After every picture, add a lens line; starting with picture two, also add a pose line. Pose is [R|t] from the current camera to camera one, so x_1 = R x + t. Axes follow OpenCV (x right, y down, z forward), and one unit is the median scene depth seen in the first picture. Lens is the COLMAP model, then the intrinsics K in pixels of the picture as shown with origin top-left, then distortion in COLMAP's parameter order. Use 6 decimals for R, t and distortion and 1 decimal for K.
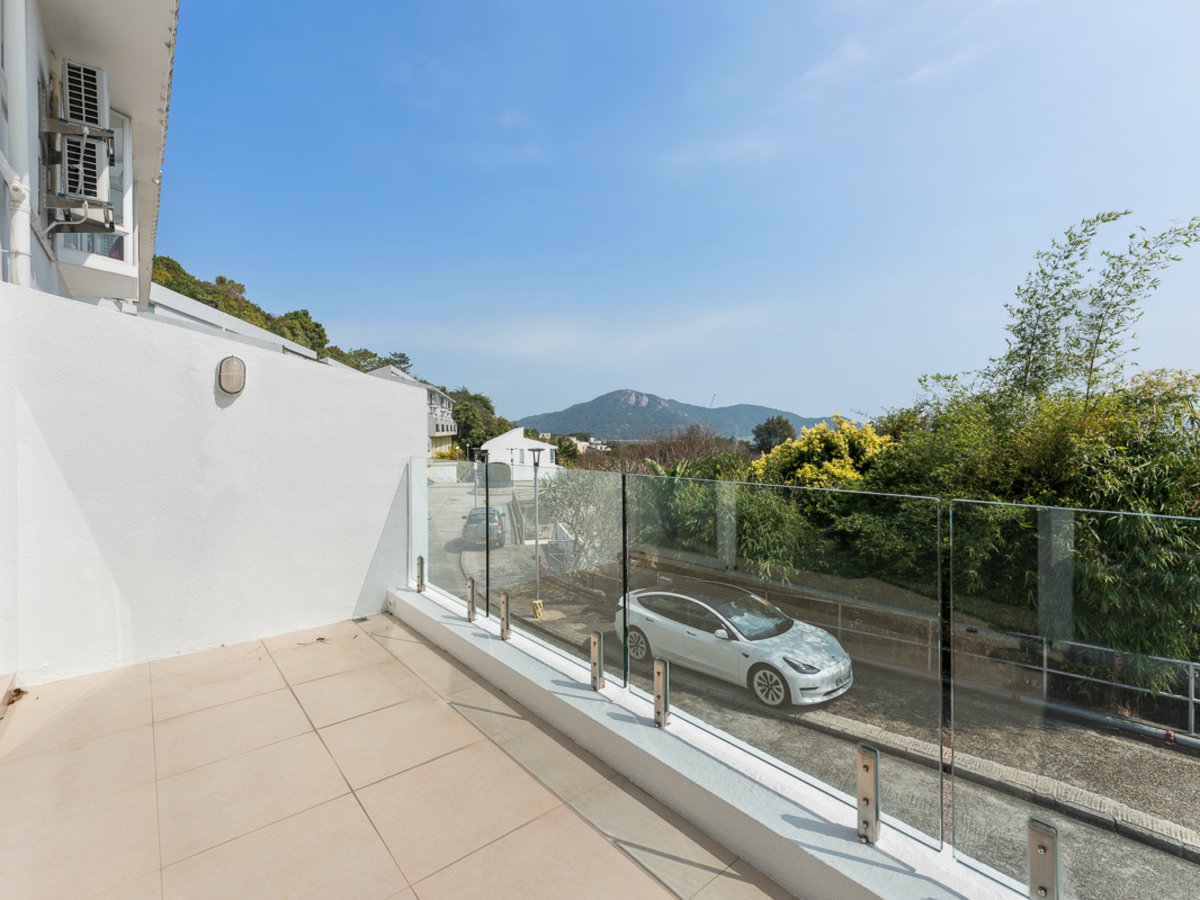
lens RADIAL K [[541.3, 0, 595.0], [0, 541.3, 438.5], [0, 0, 1]] dist [0.003078, 0.000246]
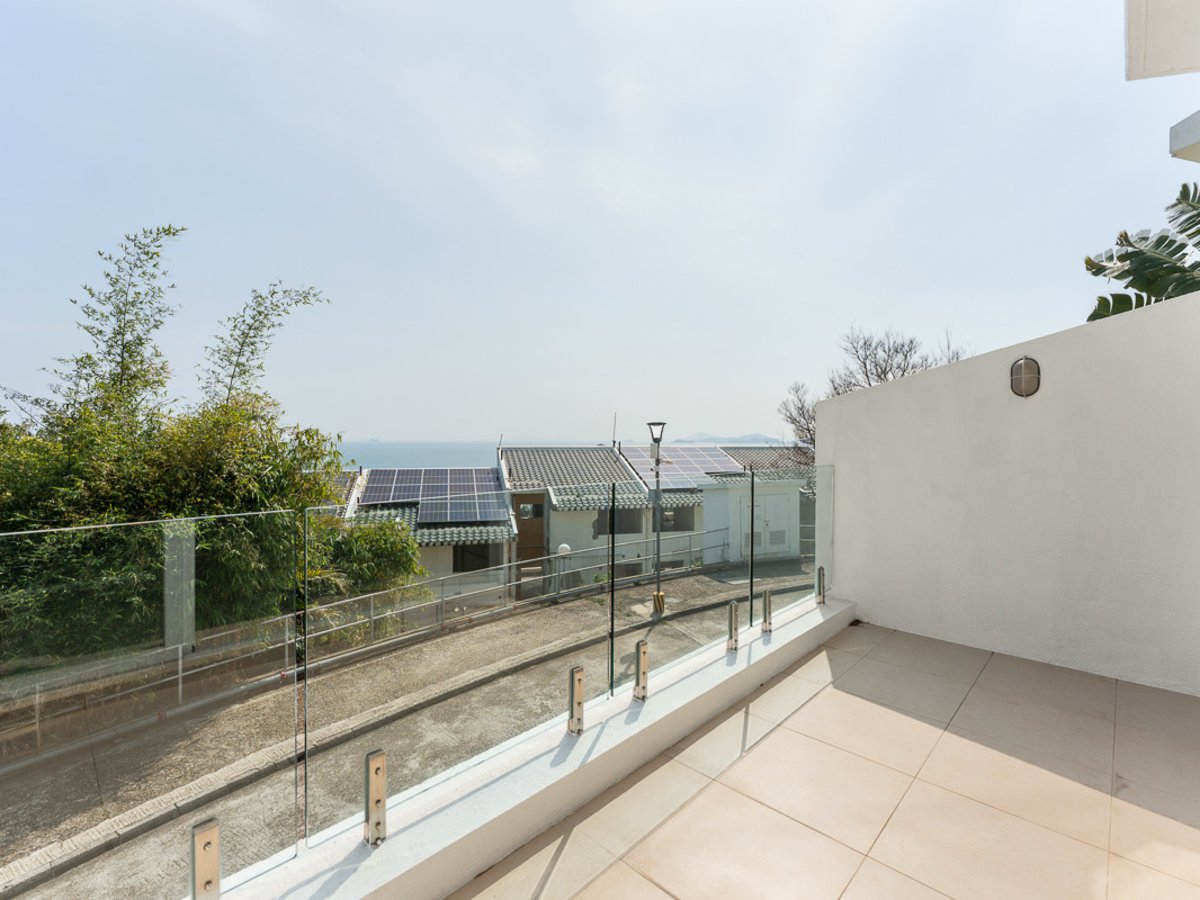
lens RADIAL K [[541.3, 0, 594.9], [0, 541.3, 452.7], [0, 0, 1]] dist [0.003078, 0.000246]
pose [[-0.097527, -0.011702, 0.995164, -0.339083], [0.010676, 0.999861, 0.012804, 0.002330], [-0.995176, 0.011873, -0.097388, 0.415065]]
